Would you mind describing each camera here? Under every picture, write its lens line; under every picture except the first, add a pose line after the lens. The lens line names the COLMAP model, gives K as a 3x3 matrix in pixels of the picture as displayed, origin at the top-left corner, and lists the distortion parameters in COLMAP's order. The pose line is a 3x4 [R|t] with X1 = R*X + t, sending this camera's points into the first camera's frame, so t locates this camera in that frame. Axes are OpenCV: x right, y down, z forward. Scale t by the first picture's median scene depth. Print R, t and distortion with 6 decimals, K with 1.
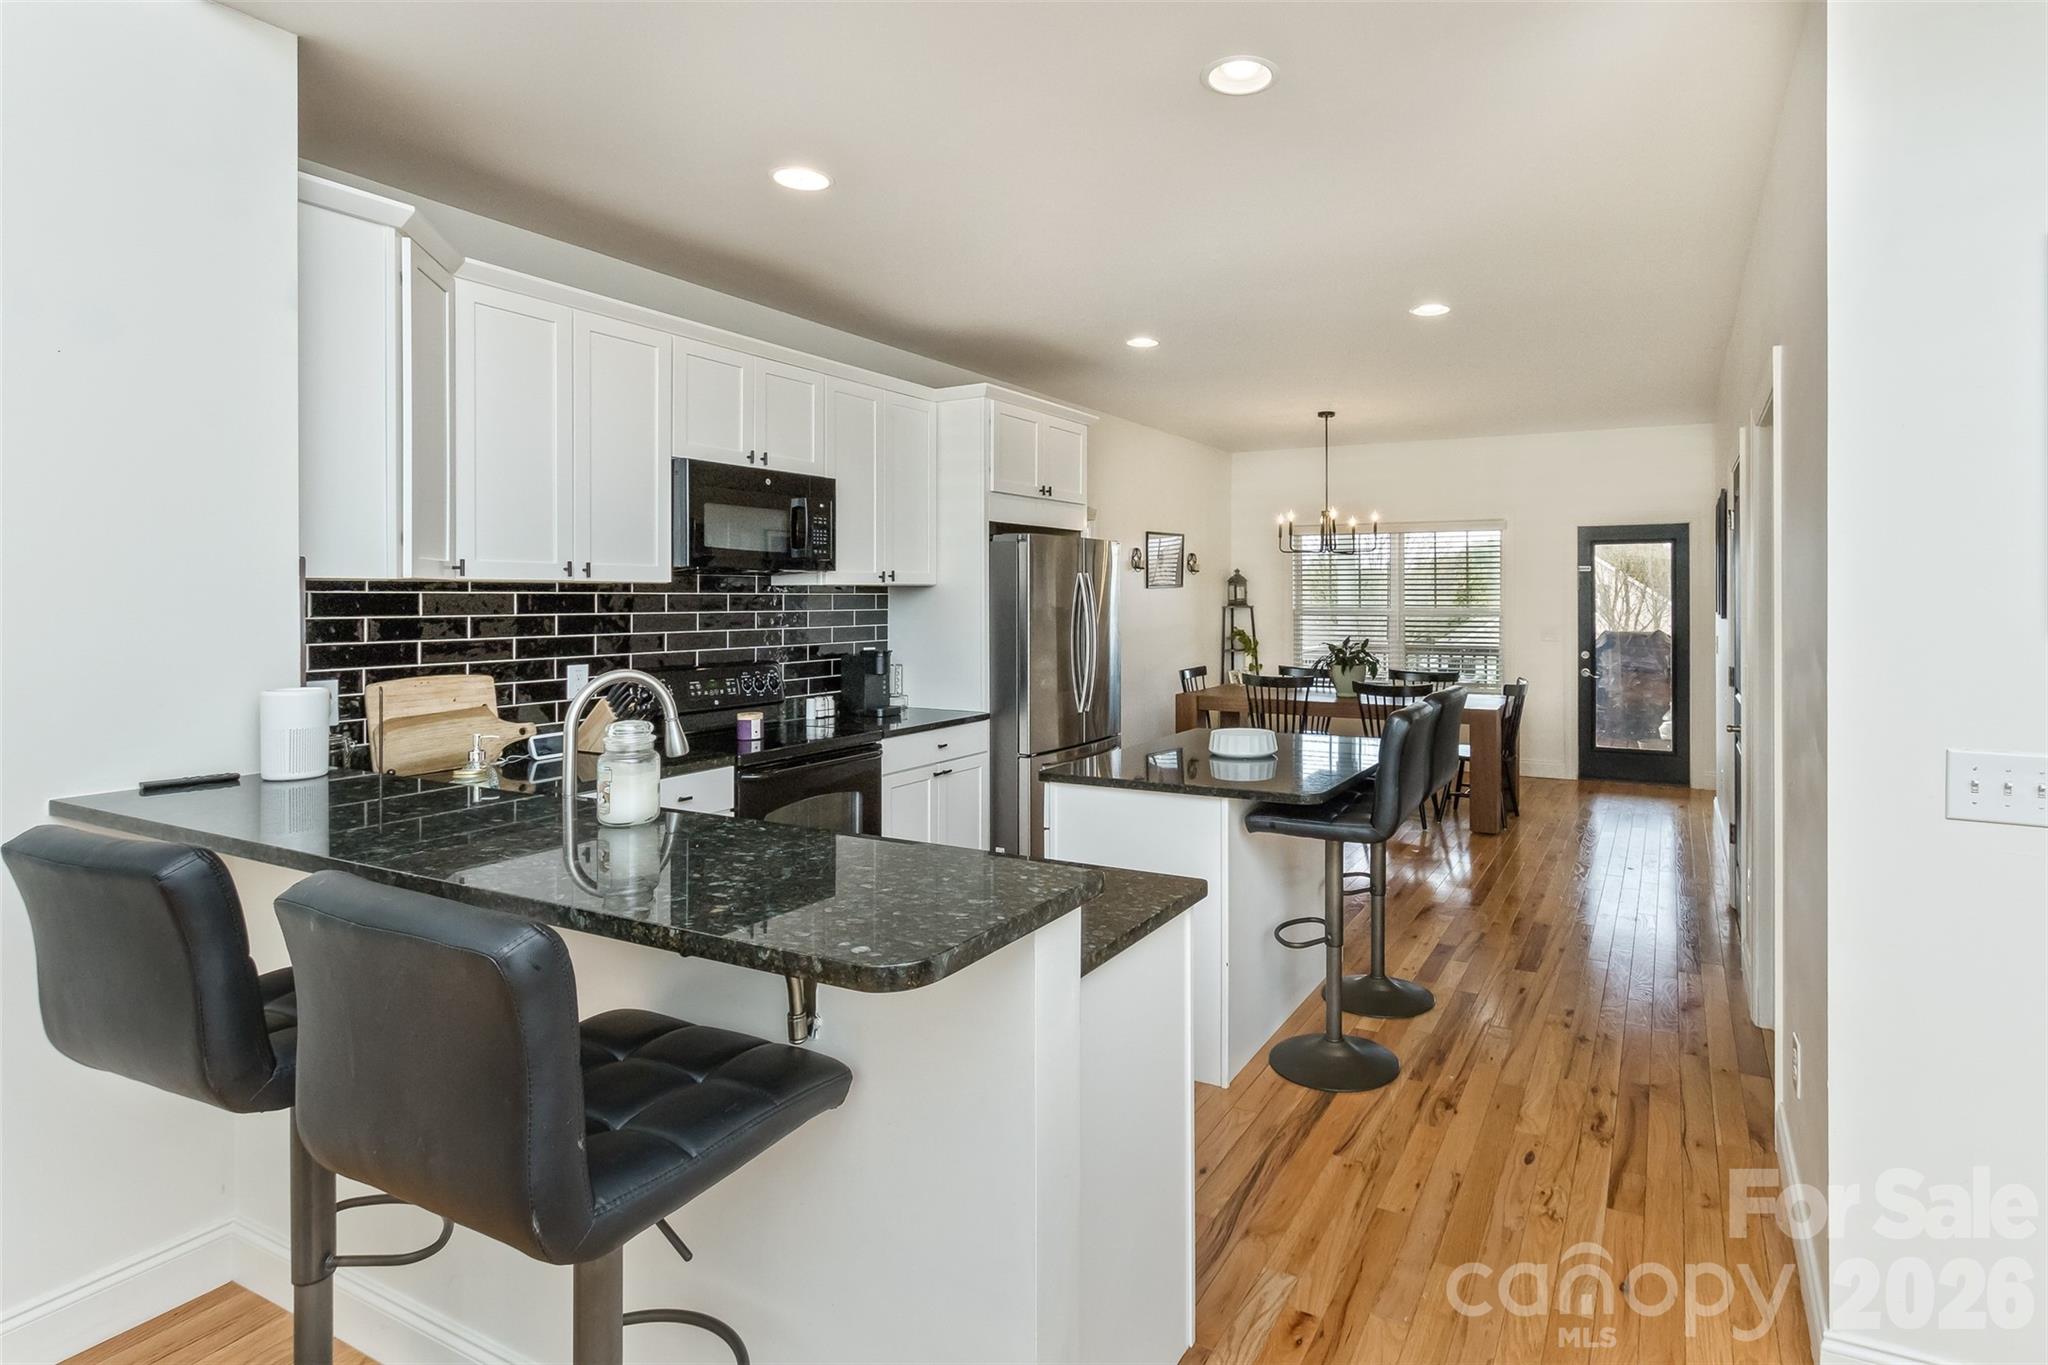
lens RADIAL K [[1023.3, 0, 1142.8], [0, 1023.3, 595.8], [0, 0, 1]] dist [0.001047, -0.000234]
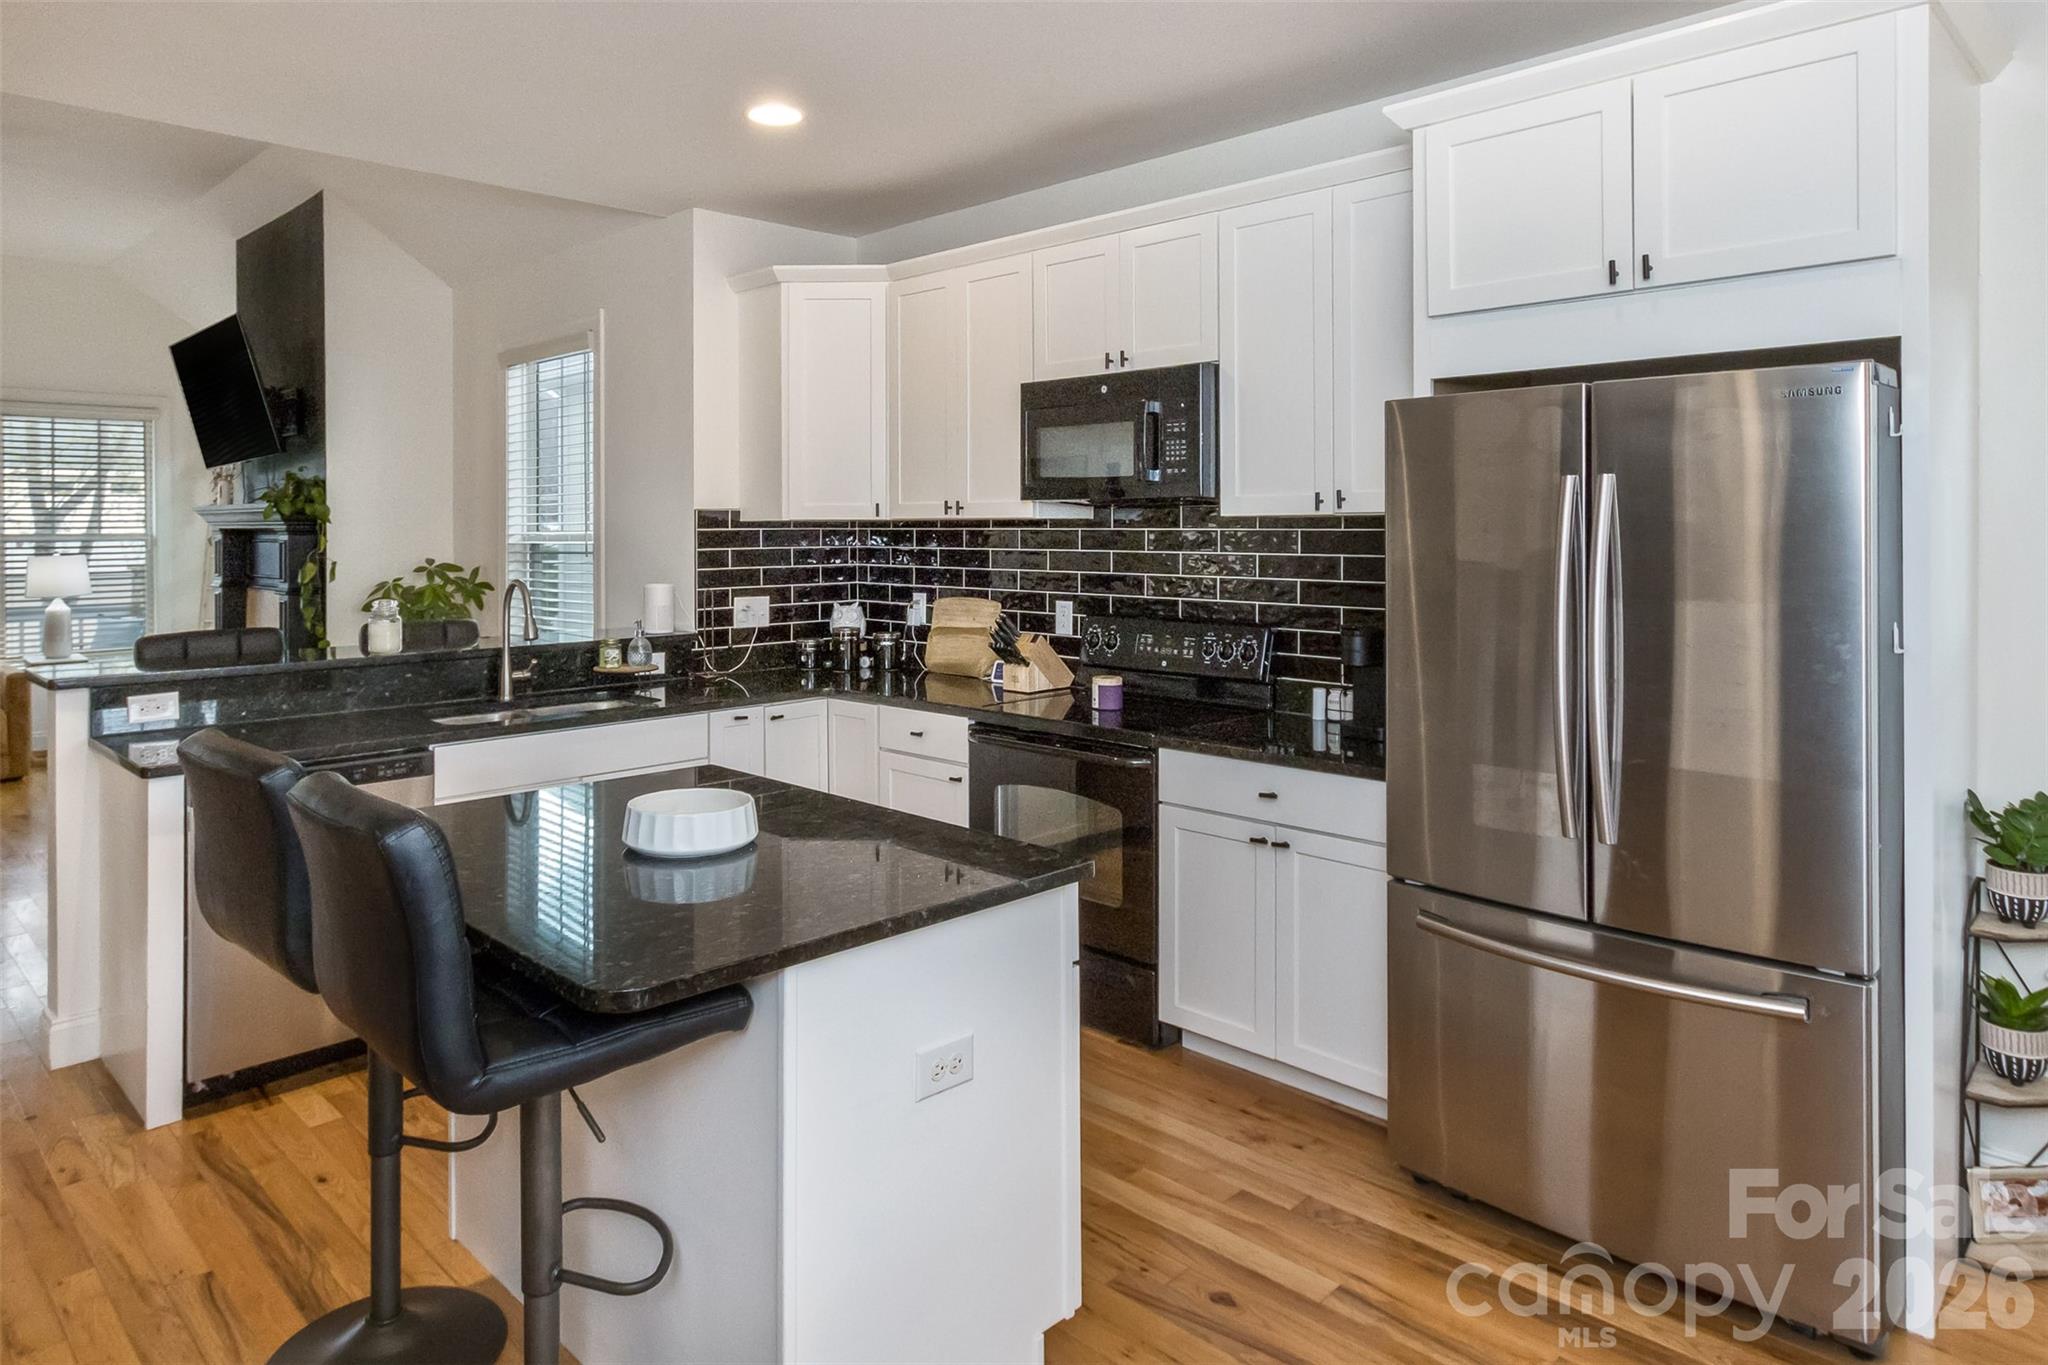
lens RADIAL K [[1256.9, 0, 1000.6], [0, 1256.9, 534.8], [0, 0, 1]] dist [0.000504, 0.000920]
pose [[-0.304836, 0.001714, -0.952403, 0.520042], [-0.001887, 0.999995, 0.002403, -0.000116], [0.952403, 0.002530, -0.304831, 1.073050]]
